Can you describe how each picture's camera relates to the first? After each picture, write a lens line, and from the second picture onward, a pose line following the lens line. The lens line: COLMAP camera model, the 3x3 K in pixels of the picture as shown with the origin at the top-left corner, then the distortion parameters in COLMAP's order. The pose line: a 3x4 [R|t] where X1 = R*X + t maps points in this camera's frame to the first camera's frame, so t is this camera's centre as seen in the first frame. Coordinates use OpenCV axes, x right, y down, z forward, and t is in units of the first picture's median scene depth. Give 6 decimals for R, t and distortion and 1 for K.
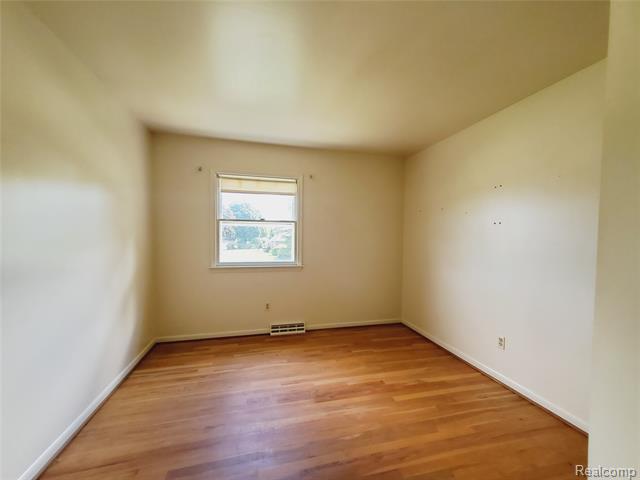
lens RADIAL K [[252.4, 0, 315.5], [0, 252.4, 249.8], [0, 0, 1]] dist [0.001806, -0.000154]
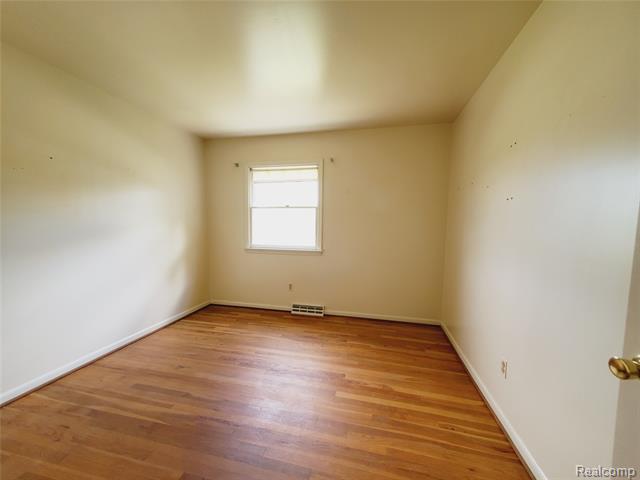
lens RADIAL K [[252.4, 0, 315.5], [0, 252.4, 249.8], [0, 0, 1]] dist [0.001806, -0.000154]
pose [[0.884211, 0.043917, -0.465019, 0.448984], [-0.022373, 0.998409, 0.051749, 0.008766], [0.466552, -0.035353, 0.883787, 0.107536]]
